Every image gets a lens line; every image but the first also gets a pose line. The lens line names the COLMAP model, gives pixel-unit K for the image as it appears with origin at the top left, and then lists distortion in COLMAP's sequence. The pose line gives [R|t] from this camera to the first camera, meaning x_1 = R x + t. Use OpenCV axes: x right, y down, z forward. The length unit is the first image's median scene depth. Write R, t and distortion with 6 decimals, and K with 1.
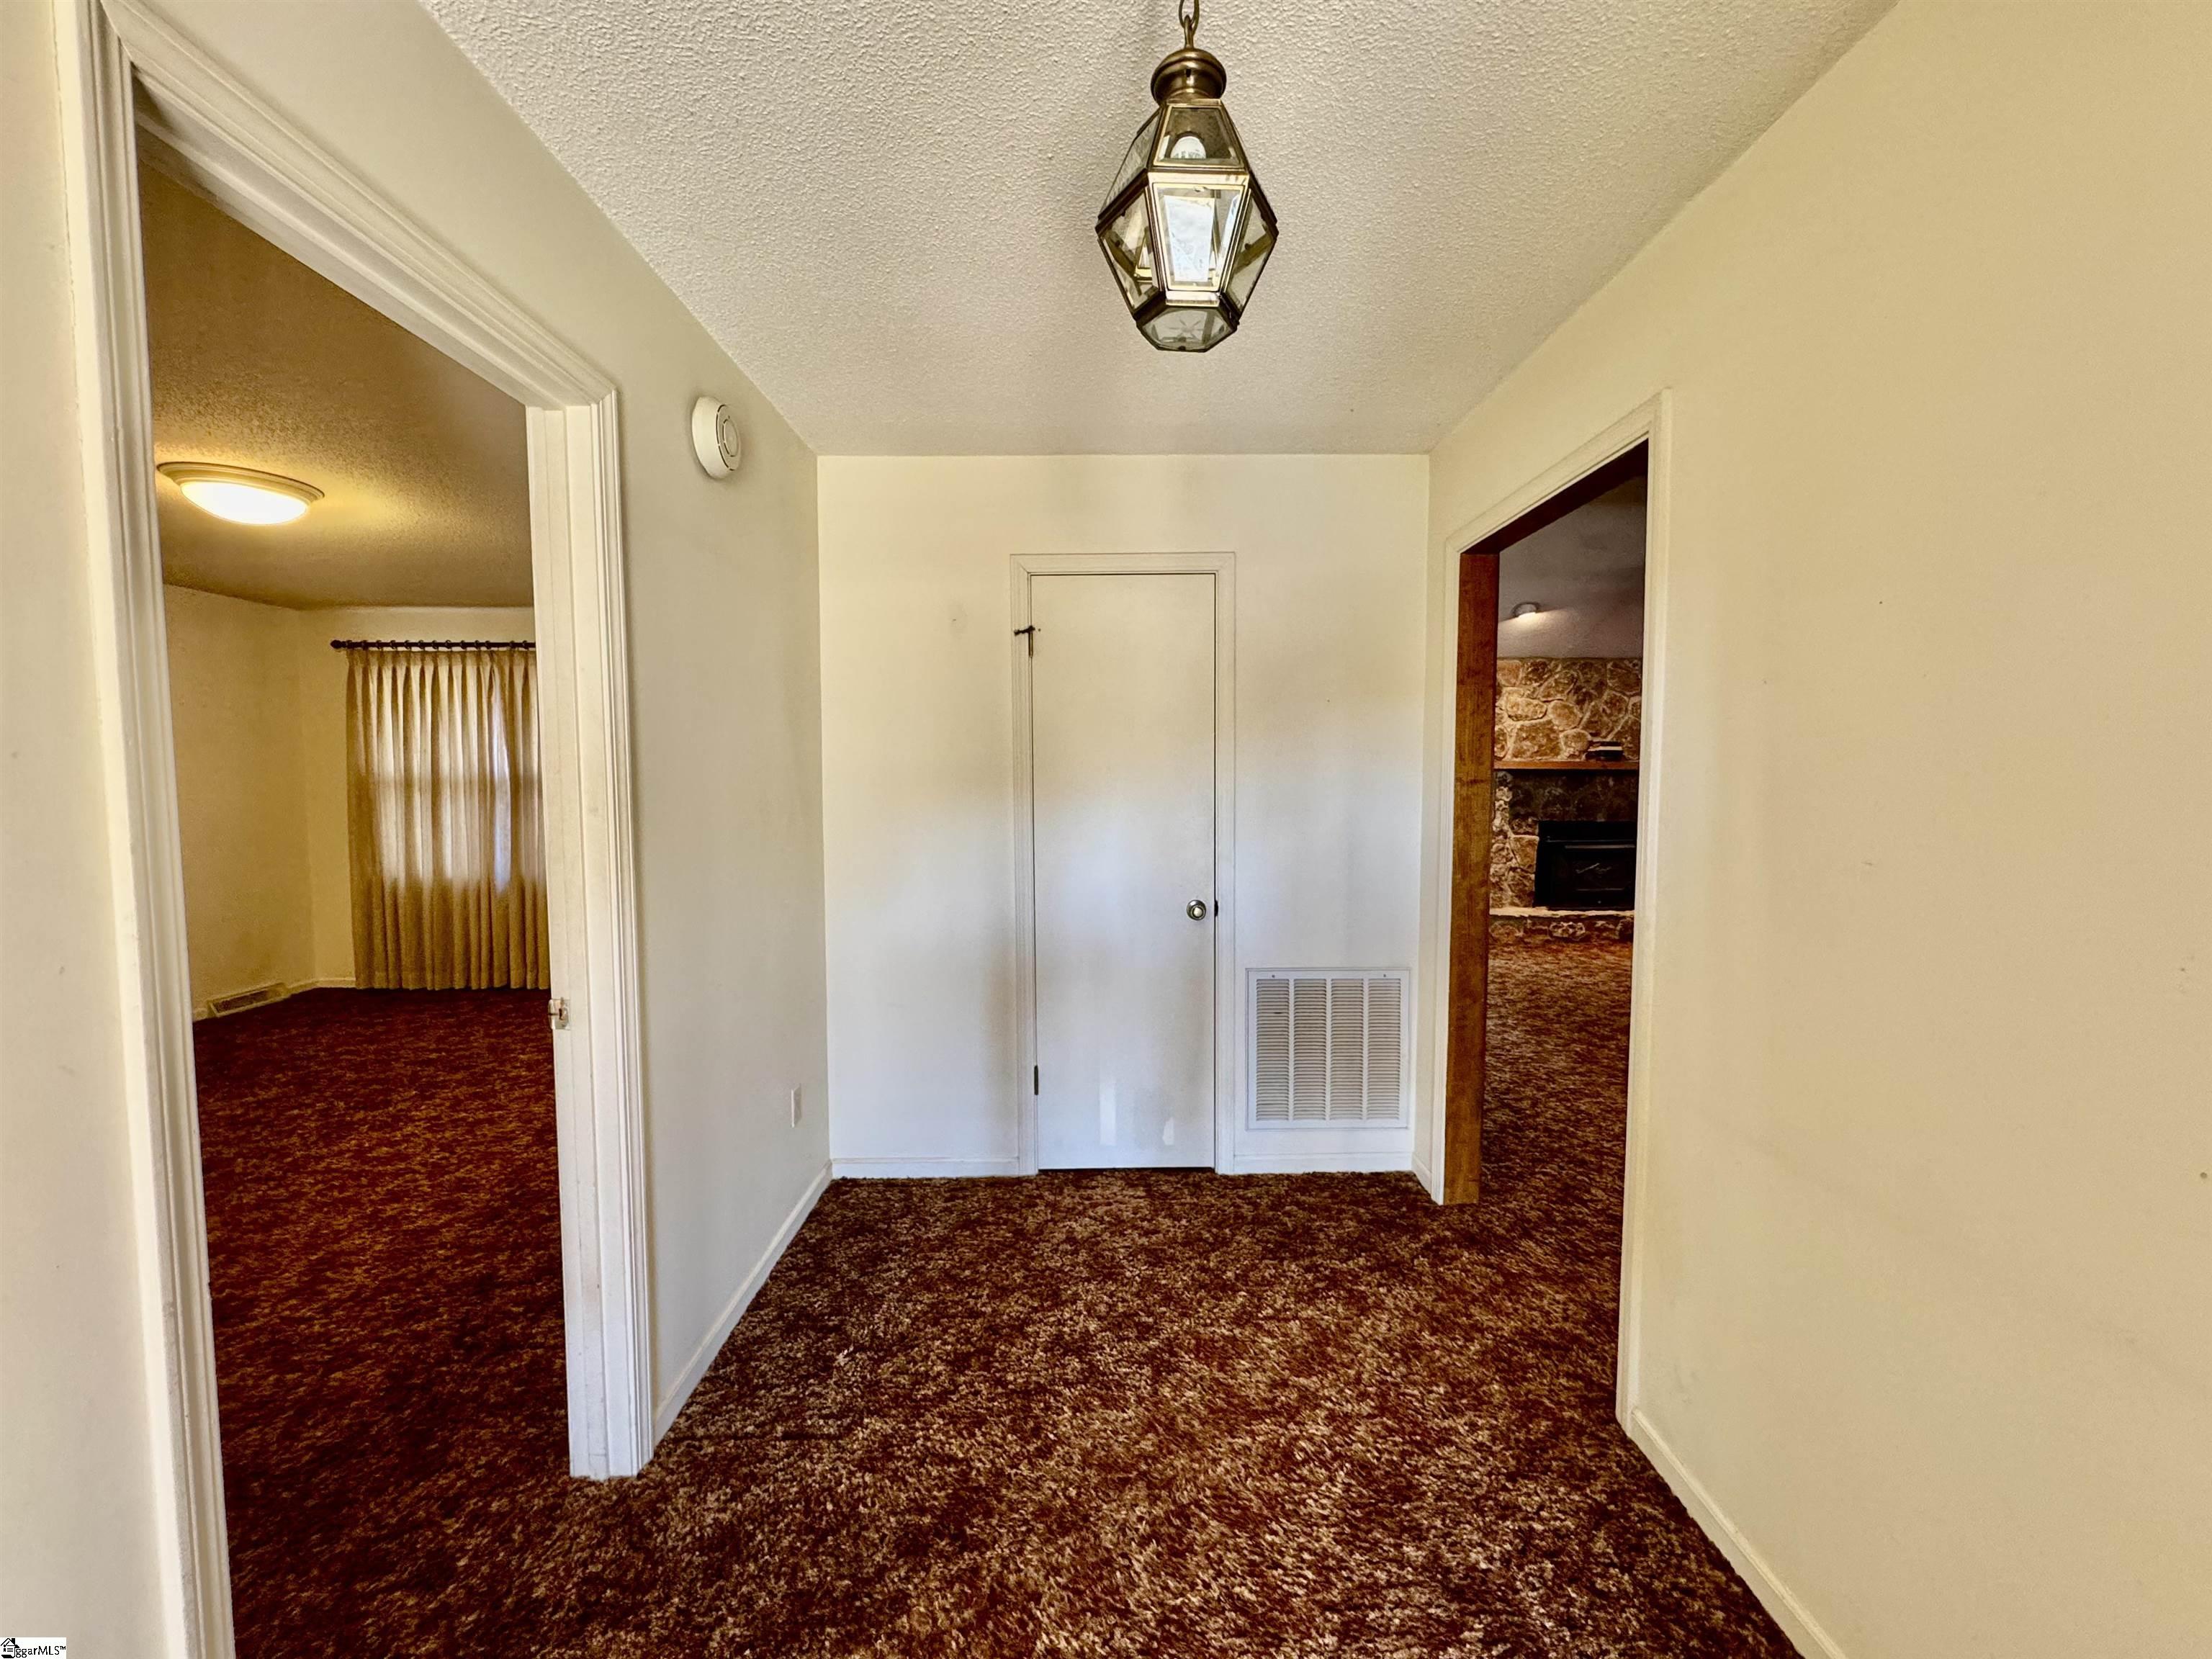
lens RADIAL K [[879.5, 0, 1106.0], [0, 879.5, 829.5], [0, 0, 1]] dist [0.001678, 0.000178]
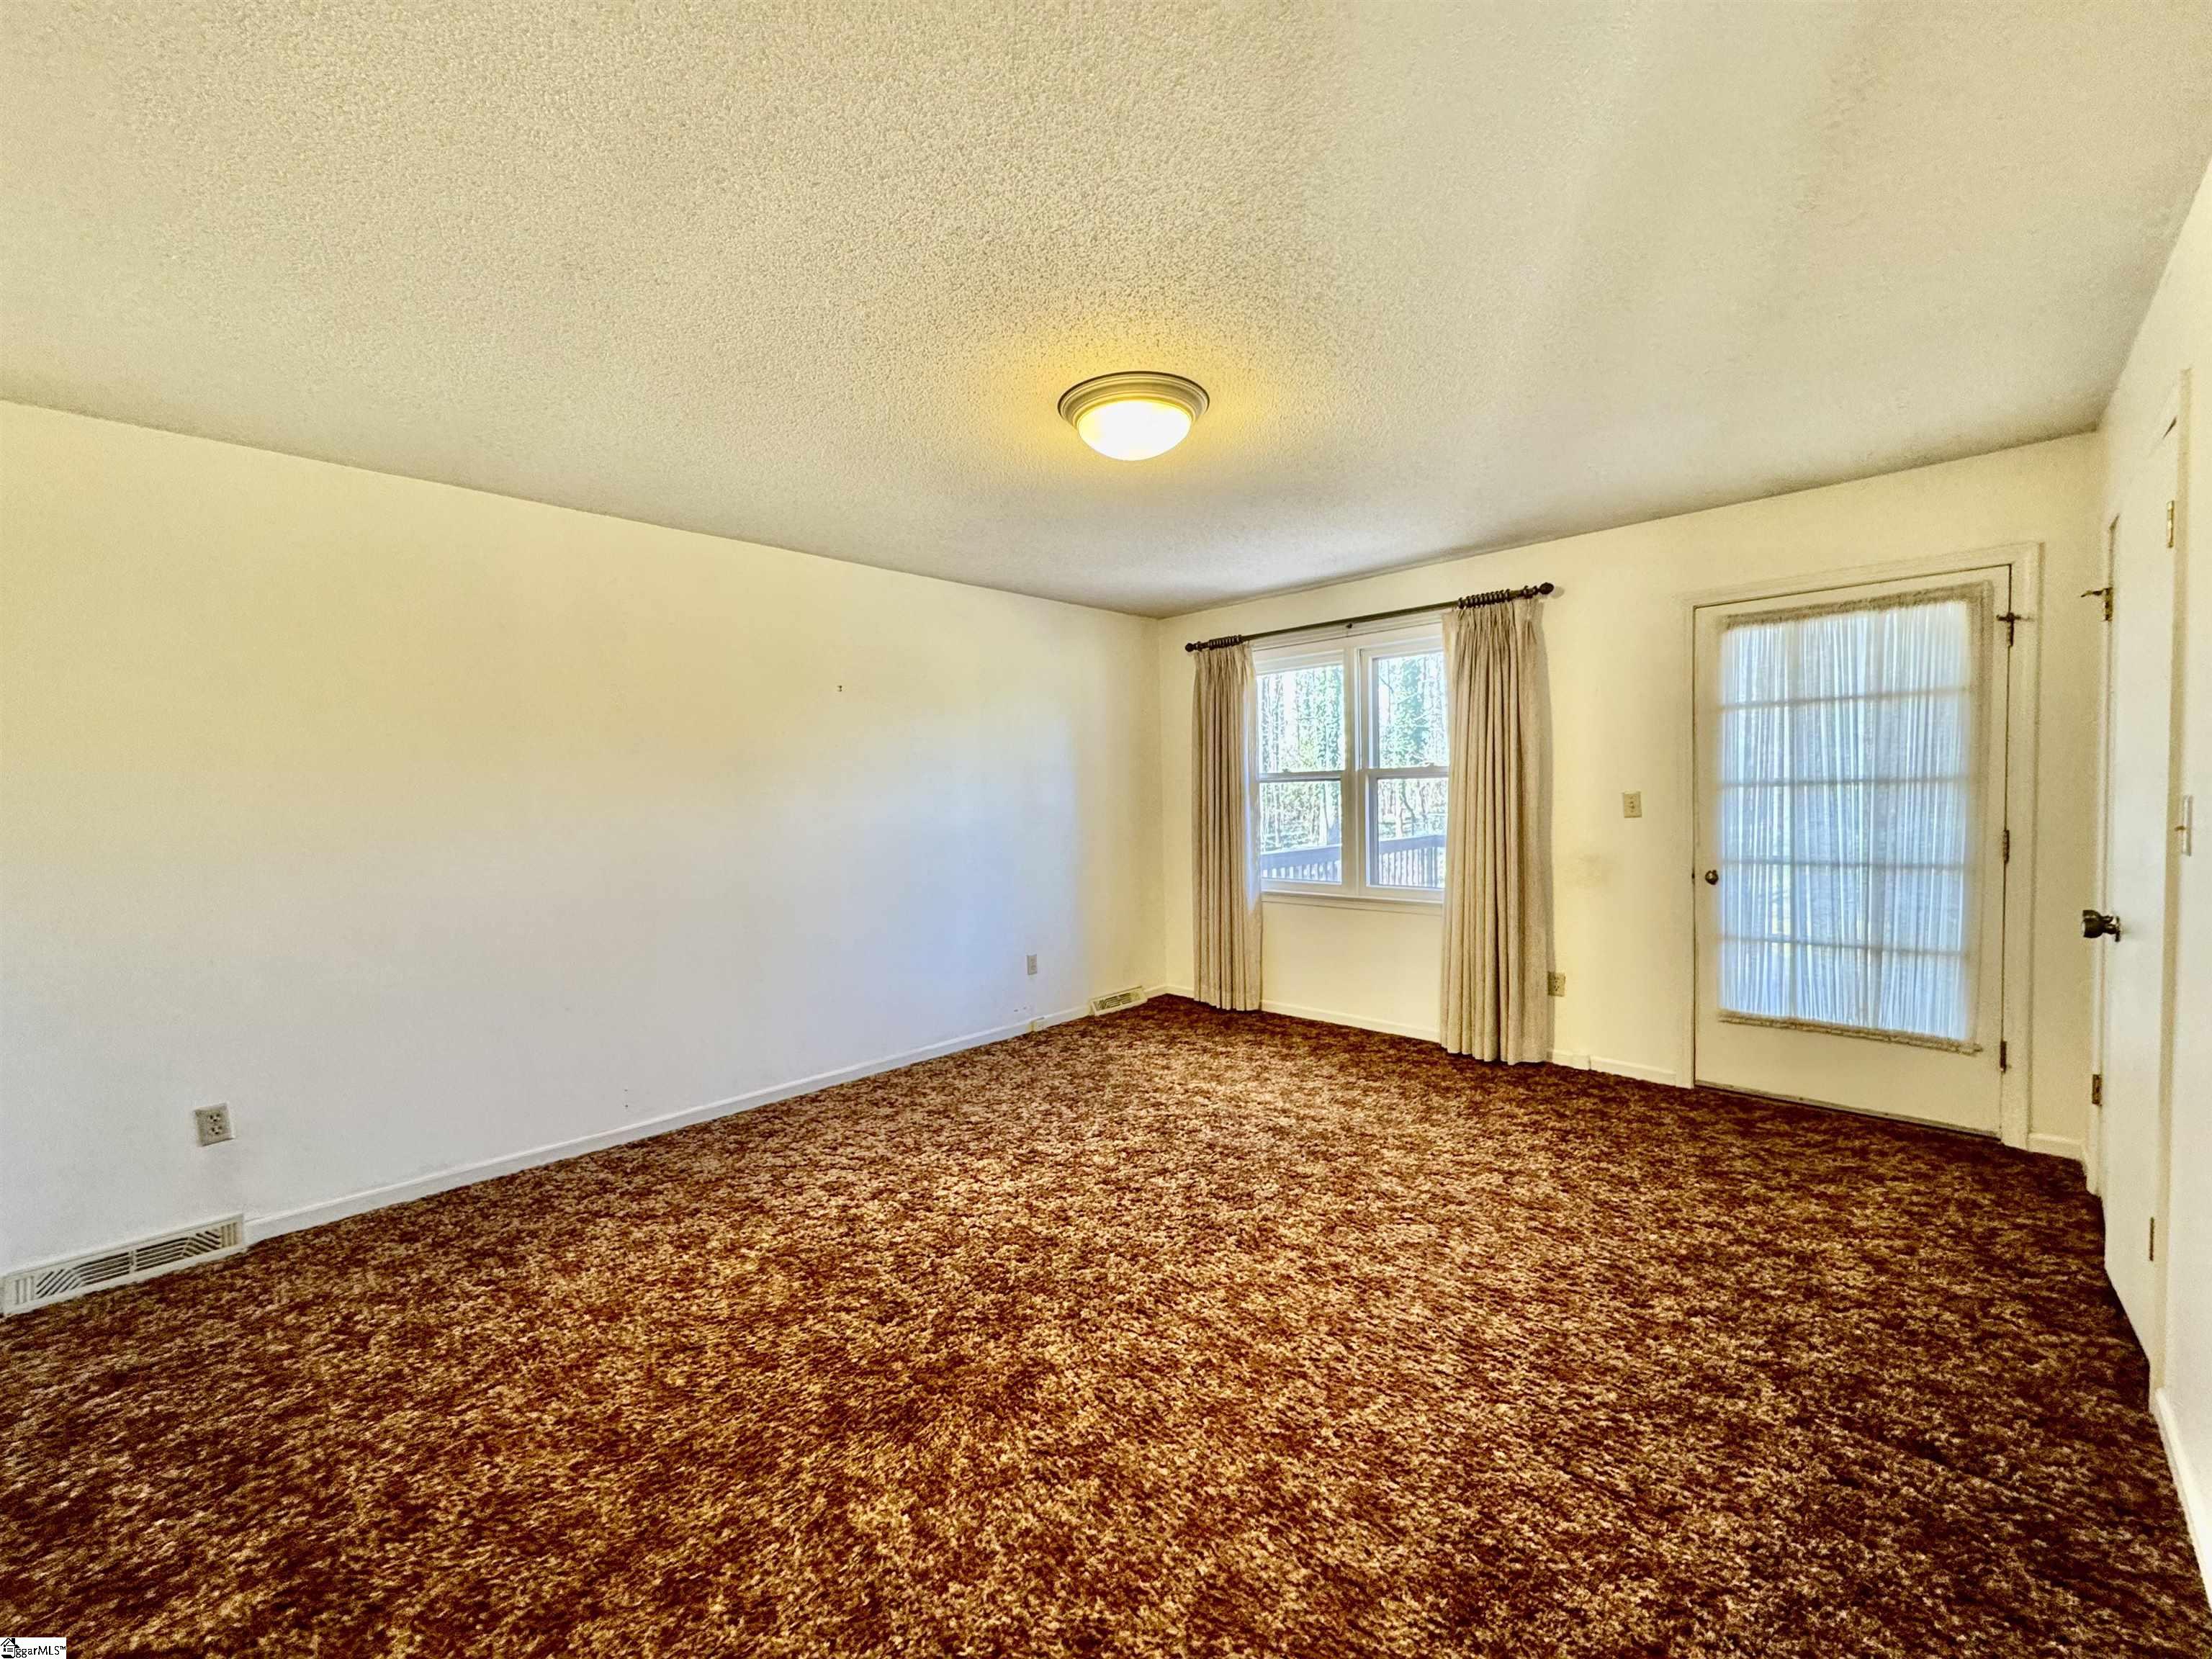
lens RADIAL K [[879.5, 0, 1106.0], [0, 879.5, 829.5], [0, 0, 1]] dist [0.001678, 0.000178]
pose [[0.710347, 0.020170, -0.703563, -0.404405], [-0.027184, 0.999630, 0.001212, -0.005968], [0.703327, 0.018265, 0.710632, 0.394151]]
